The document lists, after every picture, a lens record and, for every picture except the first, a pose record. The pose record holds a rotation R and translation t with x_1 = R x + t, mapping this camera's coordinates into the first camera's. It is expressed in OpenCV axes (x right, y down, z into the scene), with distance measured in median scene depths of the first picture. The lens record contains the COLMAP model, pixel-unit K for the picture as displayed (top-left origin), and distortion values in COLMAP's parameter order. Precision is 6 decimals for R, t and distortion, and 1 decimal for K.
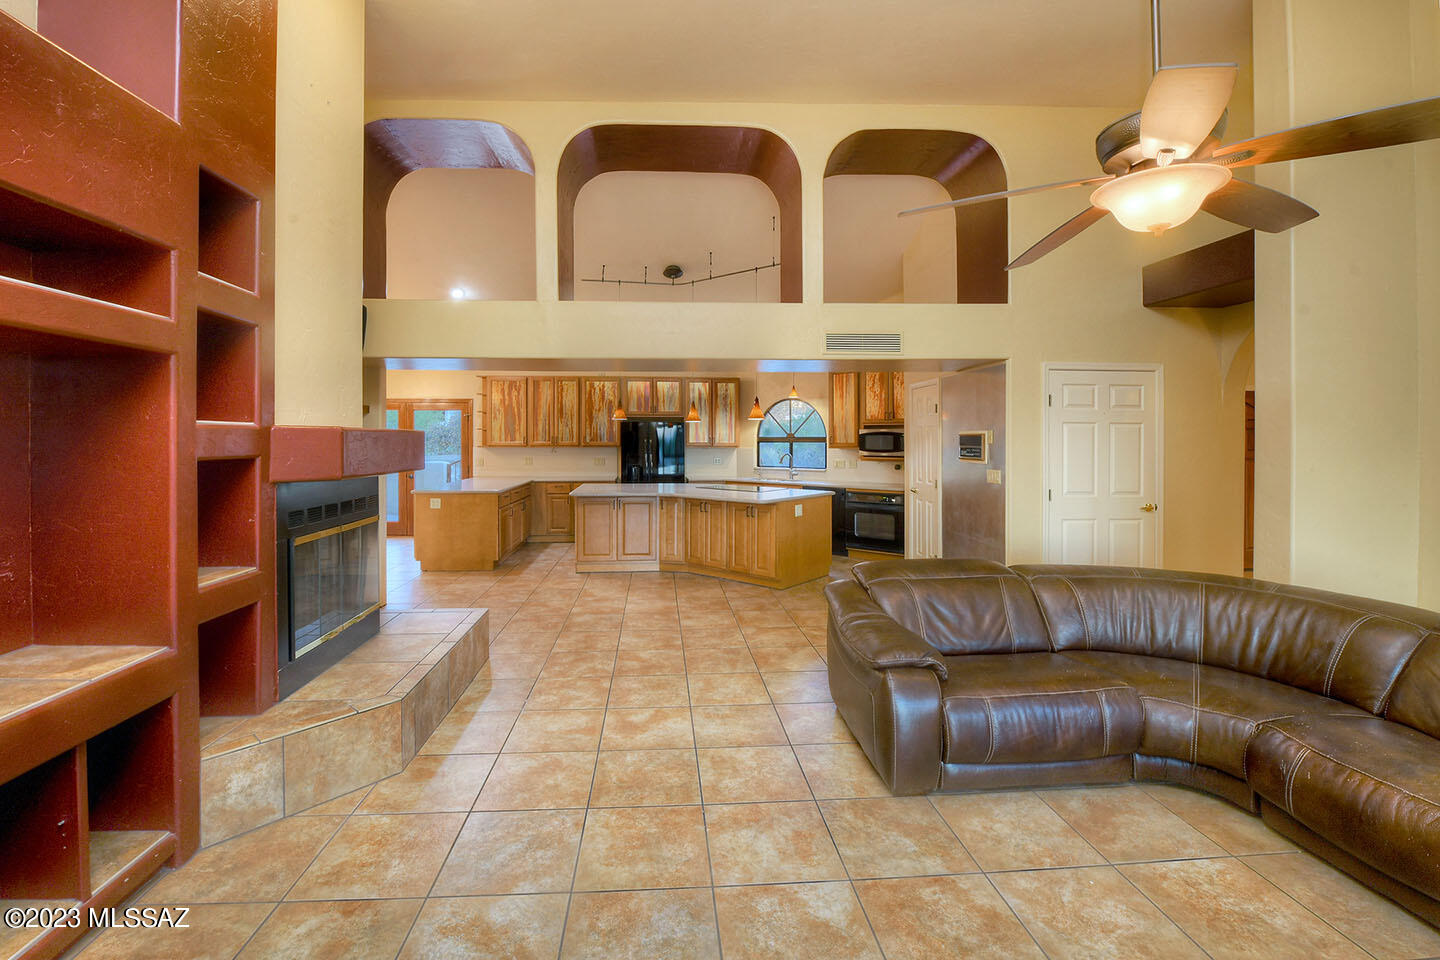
lens RADIAL K [[629.3, 0, 696.9], [0, 629.3, 447.0], [0, 0, 1]] dist [-0.013898, -0.000271]
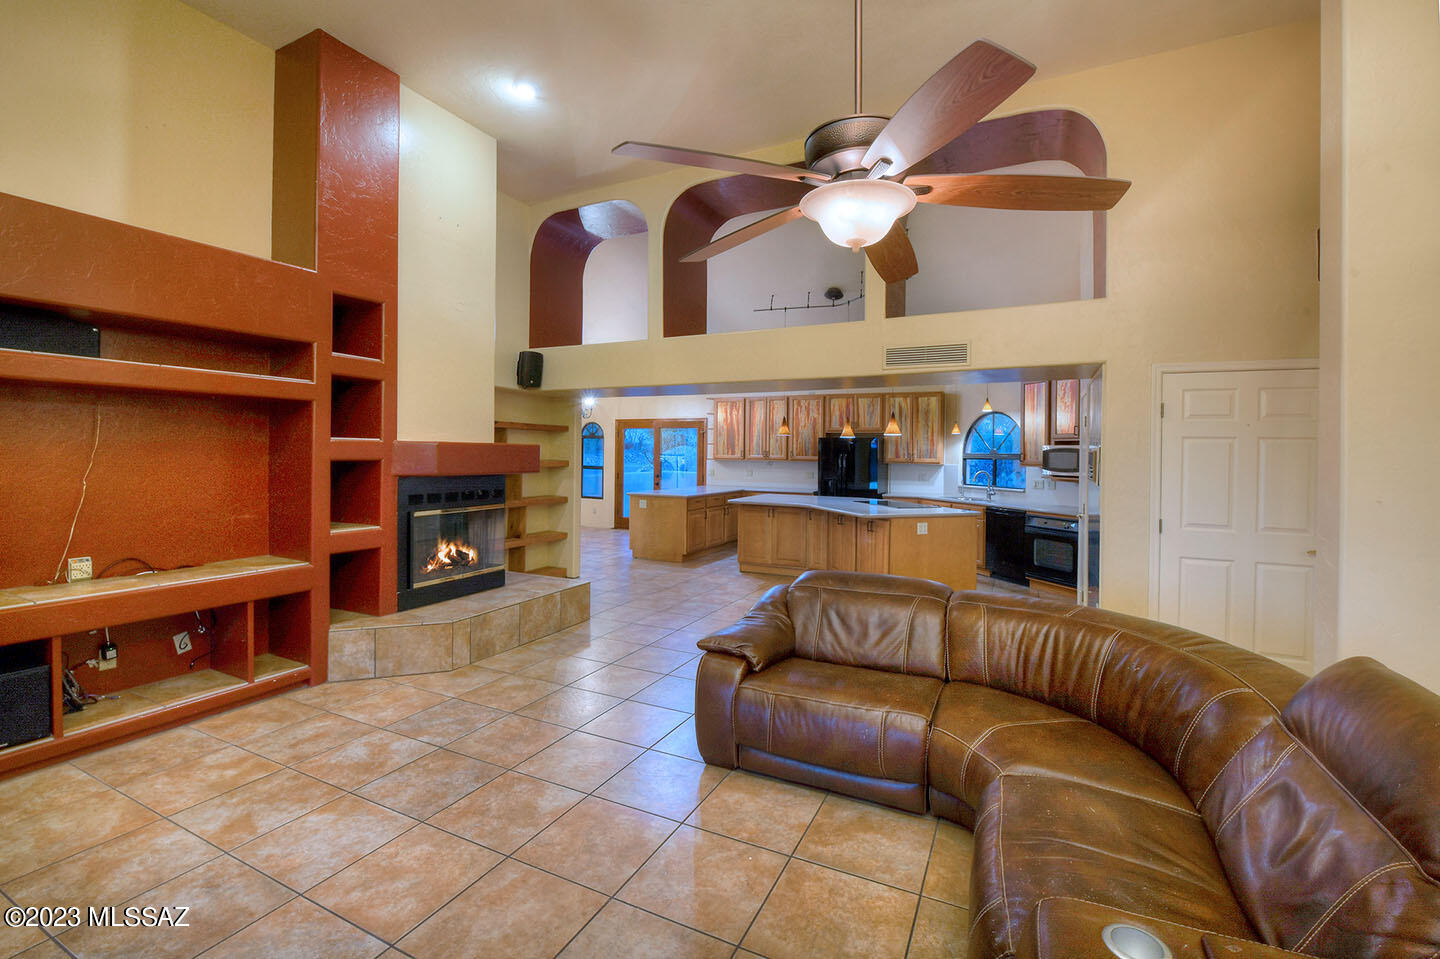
lens RADIAL K [[625.9, 0, 717.4], [0, 625.9, 463.0], [0, 0, 1]] dist [-0.002810, -0.000227]
pose [[0.866887, 0.017790, -0.498188, 0.822307], [-0.017139, 0.999836, 0.005879, -0.001706], [0.498211, 0.003442, 0.867049, 0.007752]]
